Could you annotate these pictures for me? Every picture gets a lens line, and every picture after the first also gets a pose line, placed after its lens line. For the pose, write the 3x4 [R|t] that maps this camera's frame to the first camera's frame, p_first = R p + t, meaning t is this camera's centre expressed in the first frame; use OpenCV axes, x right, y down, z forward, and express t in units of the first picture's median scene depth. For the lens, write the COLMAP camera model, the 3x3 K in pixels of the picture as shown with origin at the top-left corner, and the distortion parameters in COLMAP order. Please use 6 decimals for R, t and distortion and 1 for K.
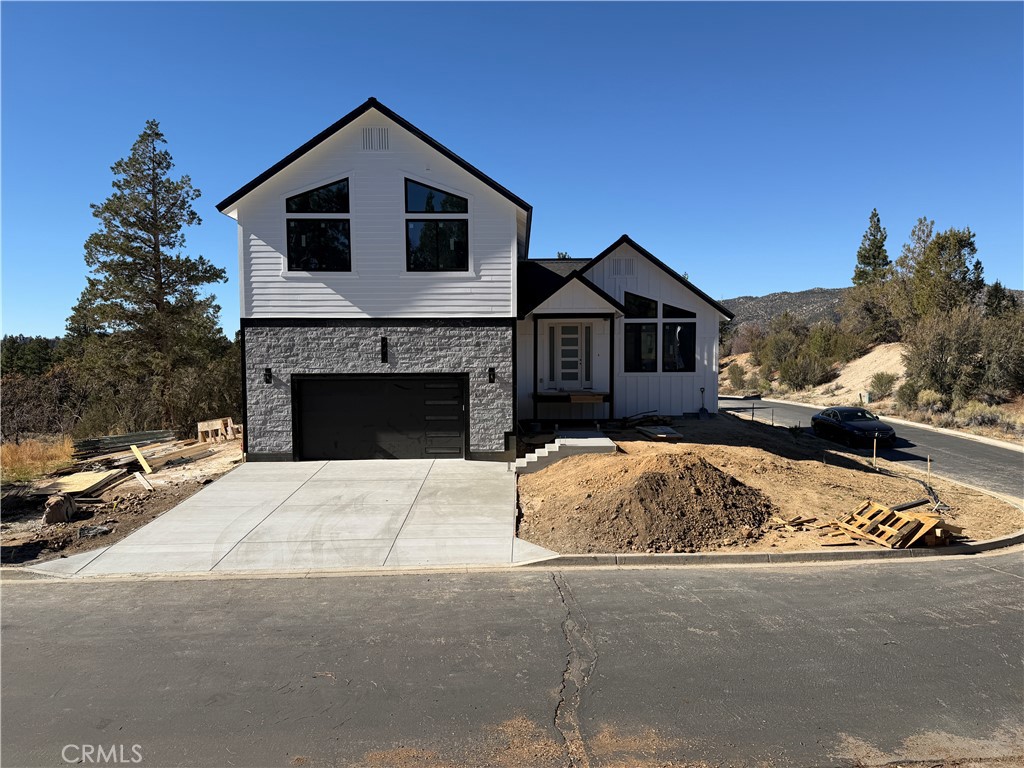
lens RADIAL K [[696.5, 0, 512.0], [0, 696.5, 384.0], [0, 0, 1]] dist [0.154190, -0.240700]
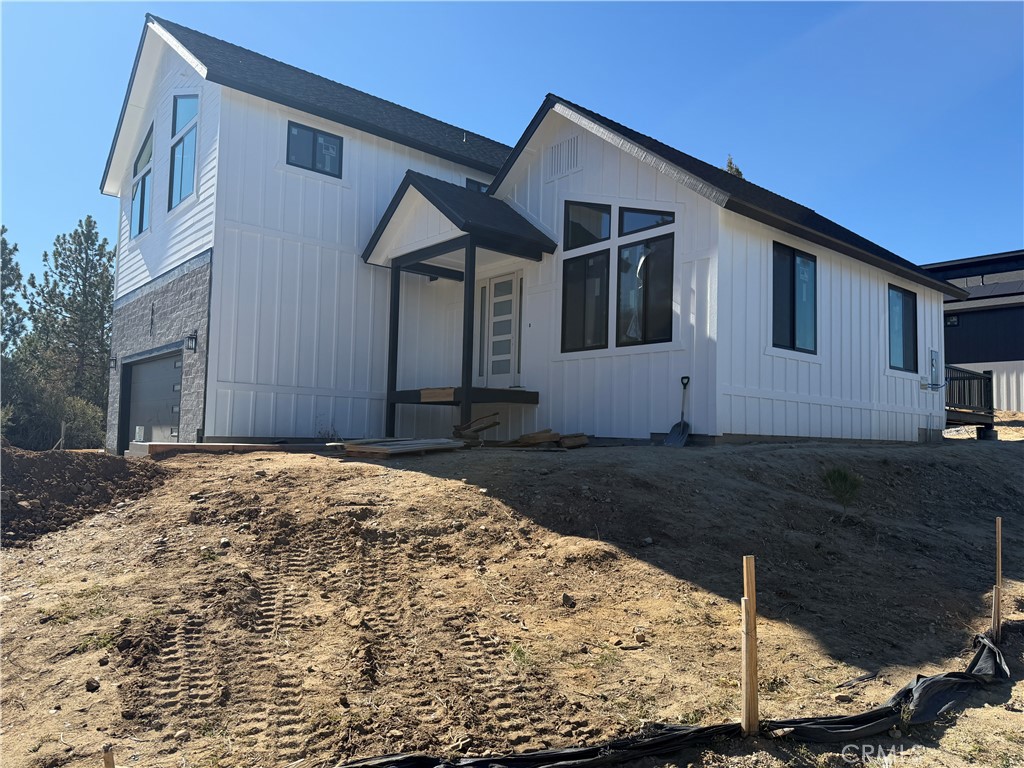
lens RADIAL K [[696.5, 0, 512.0], [0, 696.5, 384.0], [0, 0, 1]] dist [0.154190, -0.240700]
pose [[0.661532, -0.030784, -0.749284, 0.657676], [-0.059883, 0.993798, -0.093700, 0.071381], [0.747522, 0.106855, 0.655586, 0.793031]]
